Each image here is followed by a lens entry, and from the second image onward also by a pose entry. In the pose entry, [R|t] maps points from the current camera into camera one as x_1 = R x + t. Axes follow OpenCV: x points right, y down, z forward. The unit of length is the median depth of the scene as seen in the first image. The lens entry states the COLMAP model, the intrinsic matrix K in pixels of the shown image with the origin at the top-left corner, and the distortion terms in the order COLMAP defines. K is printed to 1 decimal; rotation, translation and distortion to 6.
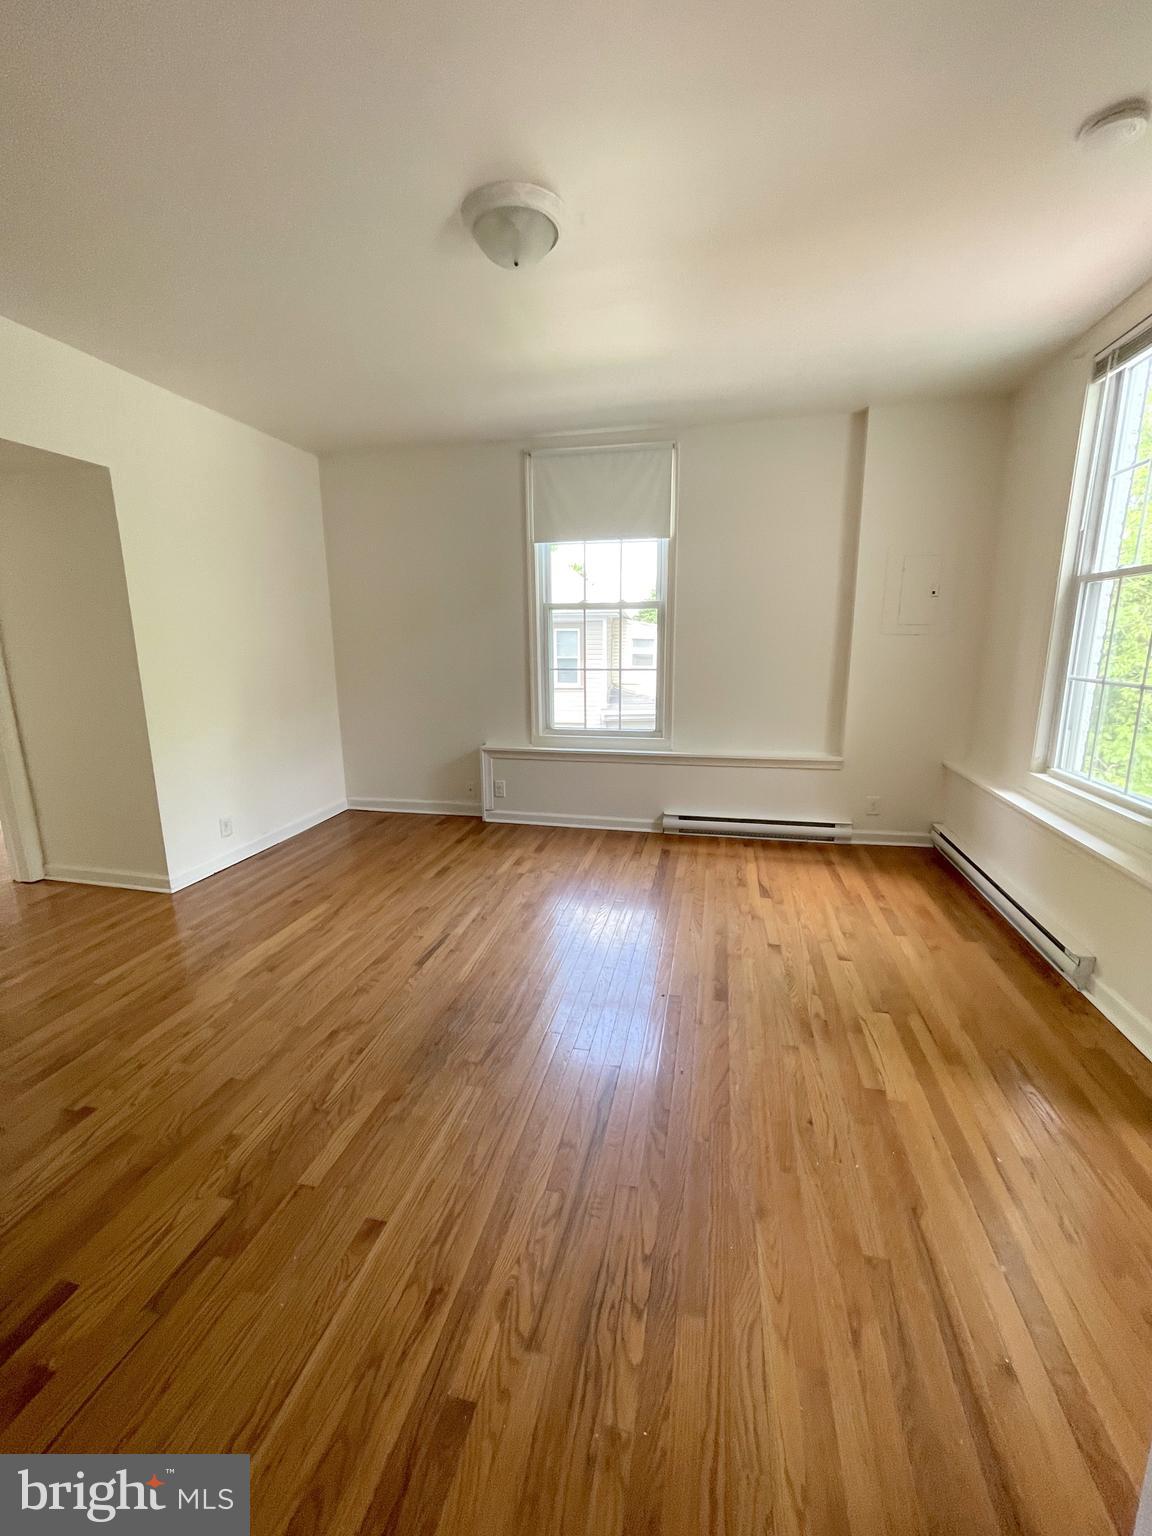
lens RADIAL K [[620.1, 0, 579.8], [0, 620.1, 769.4], [0, 0, 1]] dist [-0.000861, -0.000439]
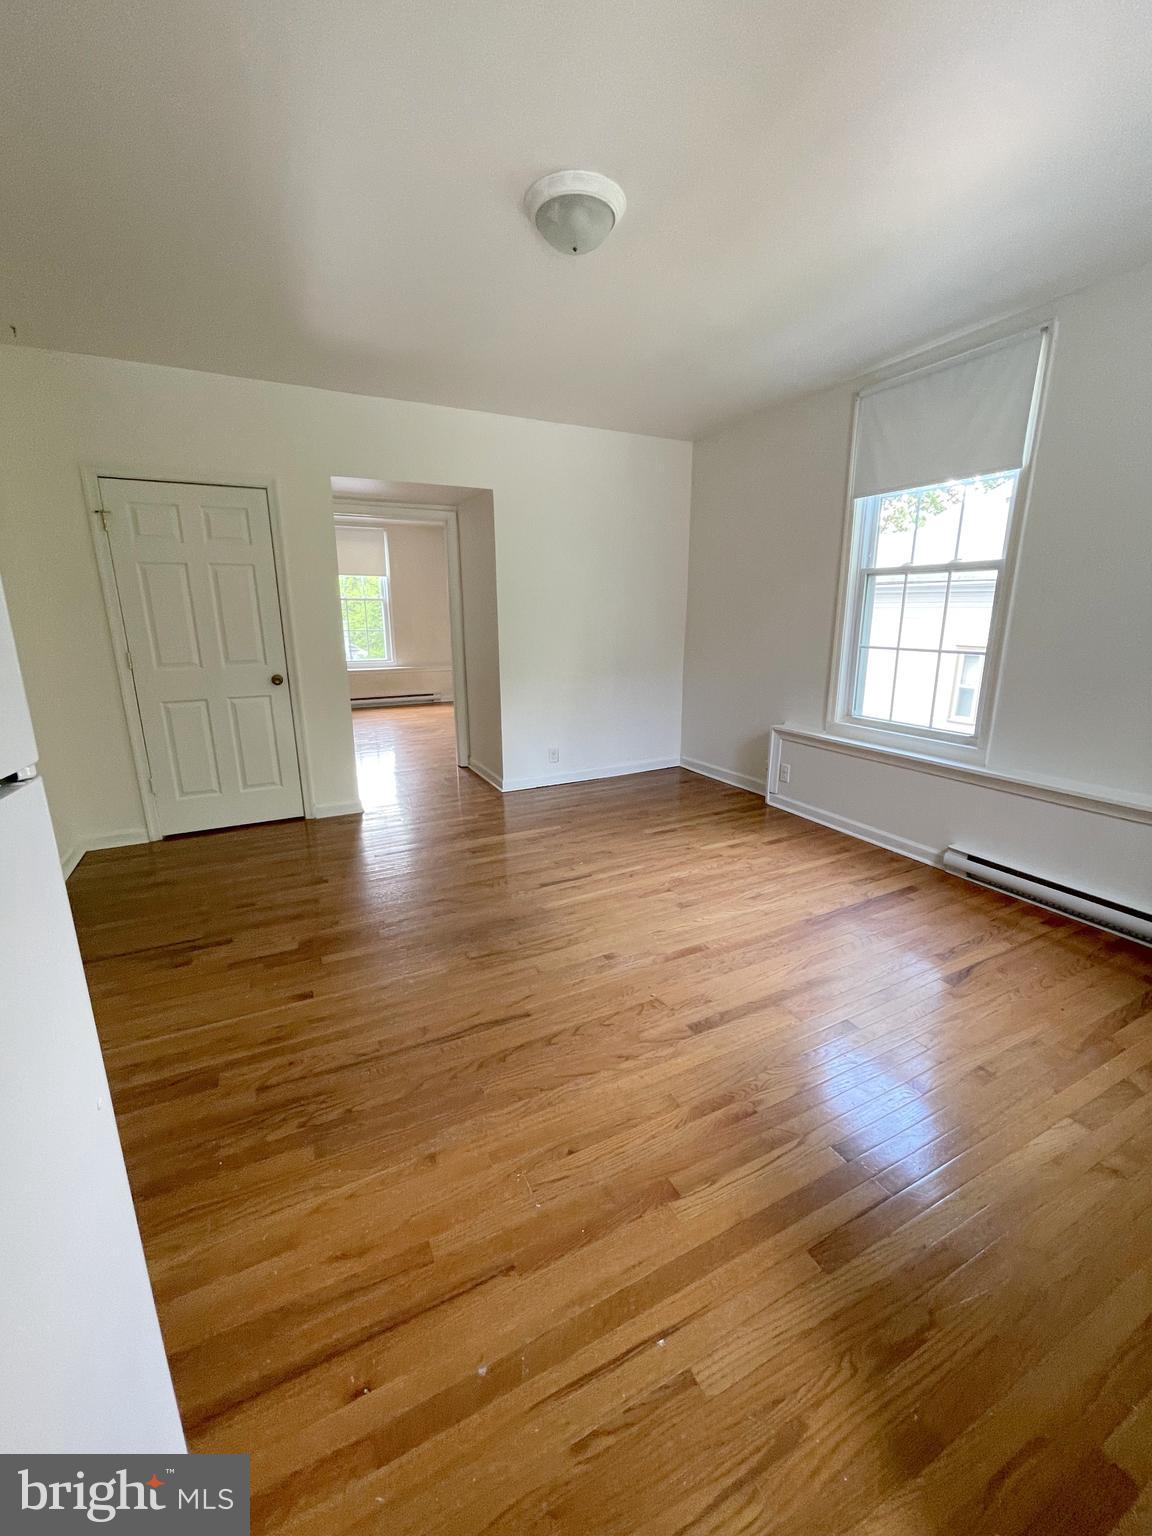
lens RADIAL K [[618.3, 0, 578.7], [0, 618.3, 770.5], [0, 0, 1]] dist [-0.000462, -0.000049]
pose [[0.638261, 0.196550, -0.744306, 0.428378], [-0.163449, 0.979412, 0.118474, -0.037521], [0.752268, 0.046039, 0.657246, 0.178711]]
